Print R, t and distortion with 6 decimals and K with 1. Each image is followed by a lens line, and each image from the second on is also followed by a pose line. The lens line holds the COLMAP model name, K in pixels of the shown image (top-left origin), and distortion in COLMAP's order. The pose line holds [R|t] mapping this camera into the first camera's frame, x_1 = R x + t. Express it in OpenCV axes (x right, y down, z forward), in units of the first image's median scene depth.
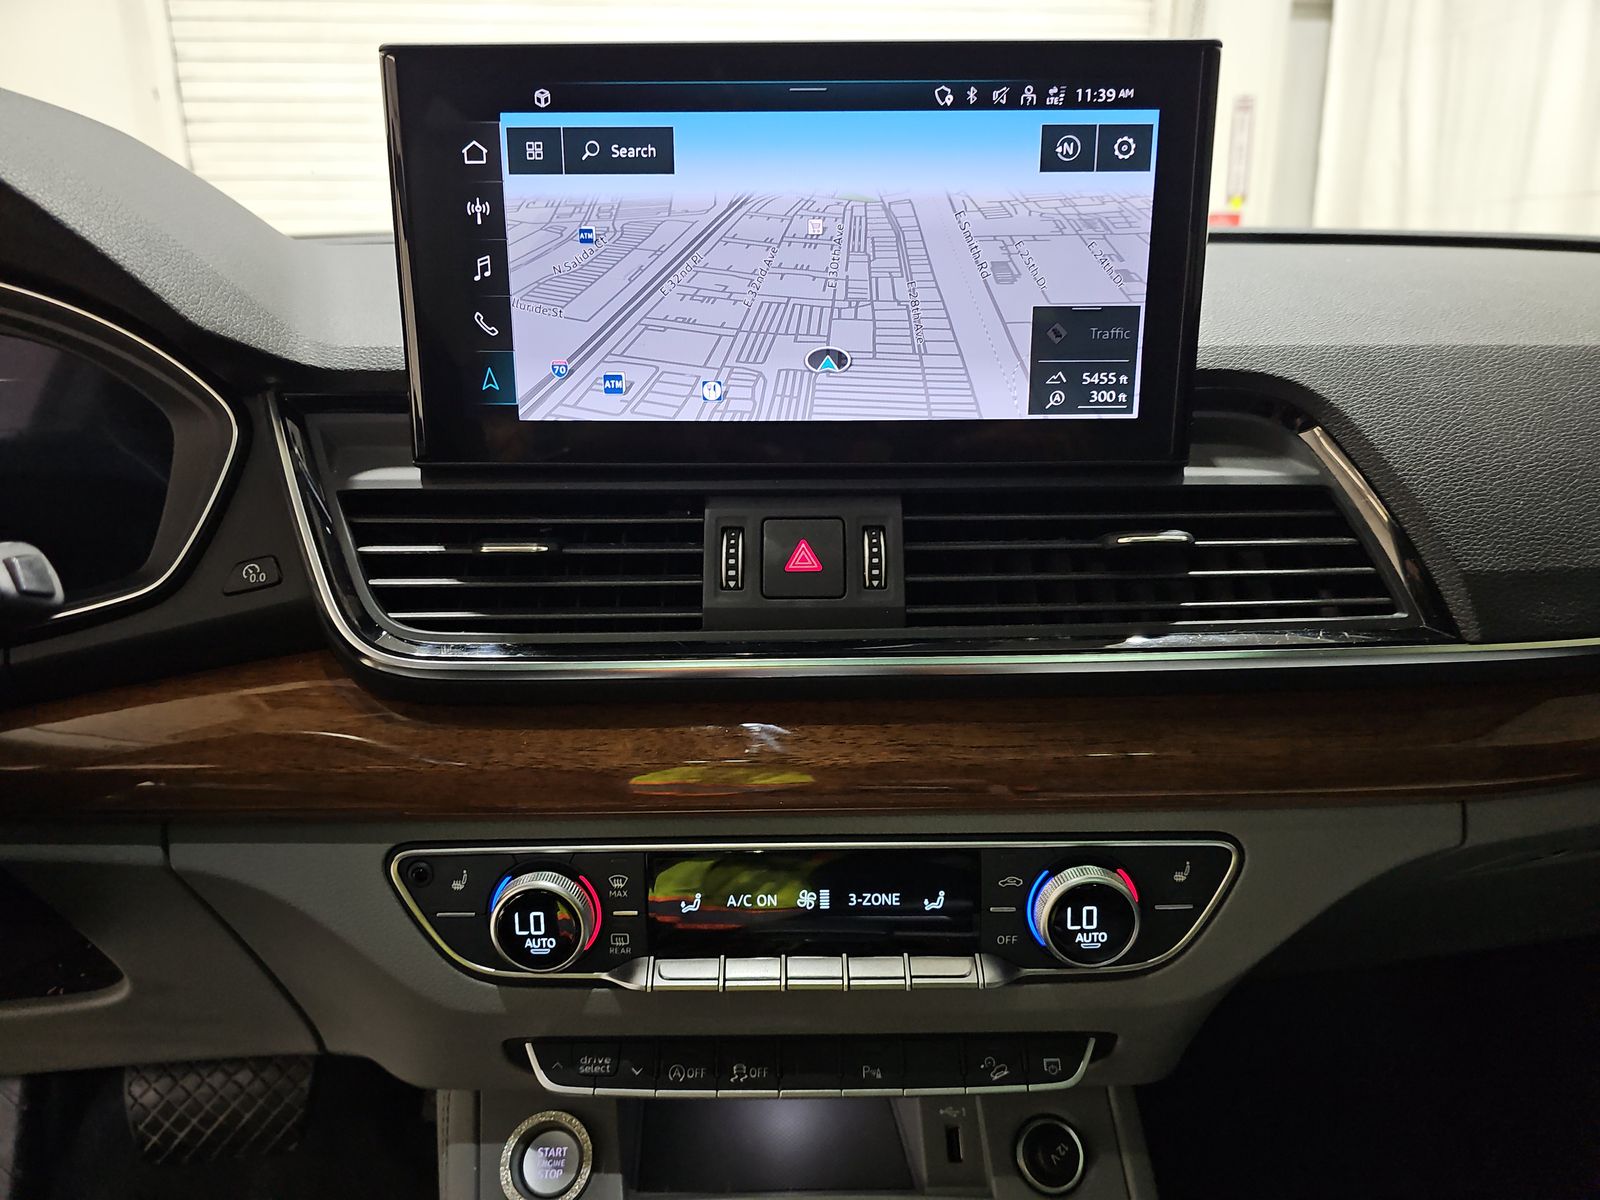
lens RADIAL K [[1068.8, 0, 799.2], [0, 1068.8, 611.3], [0, 0, 1]] dist [0.045644, -0.036830]
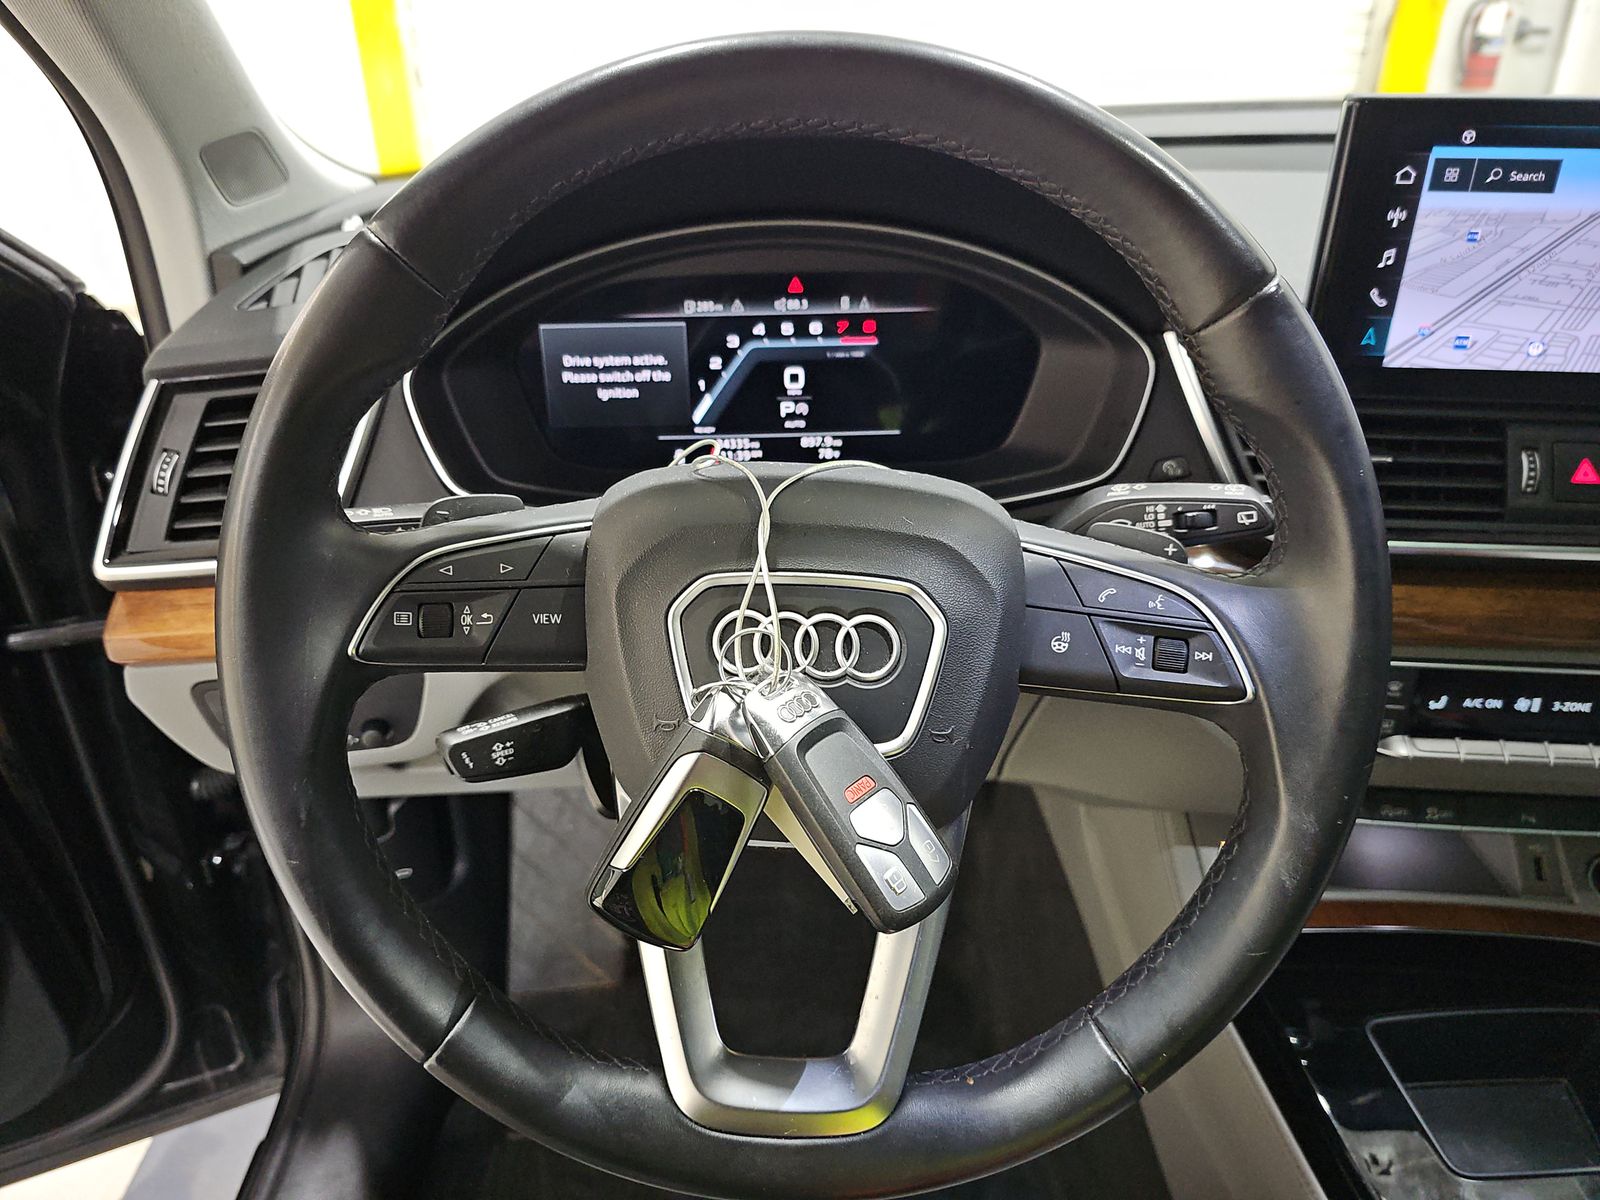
lens RADIAL K [[1068.8, 0, 798.1], [0, 1068.8, 594.0], [0, 0, 1]] dist [0.045644, -0.036830]
pose [[0.996358, 0.047523, -0.070804, -0.929404], [-0.033293, 0.981203, 0.190085, -0.131160], [0.078506, -0.187036, 0.979211, -0.513840]]
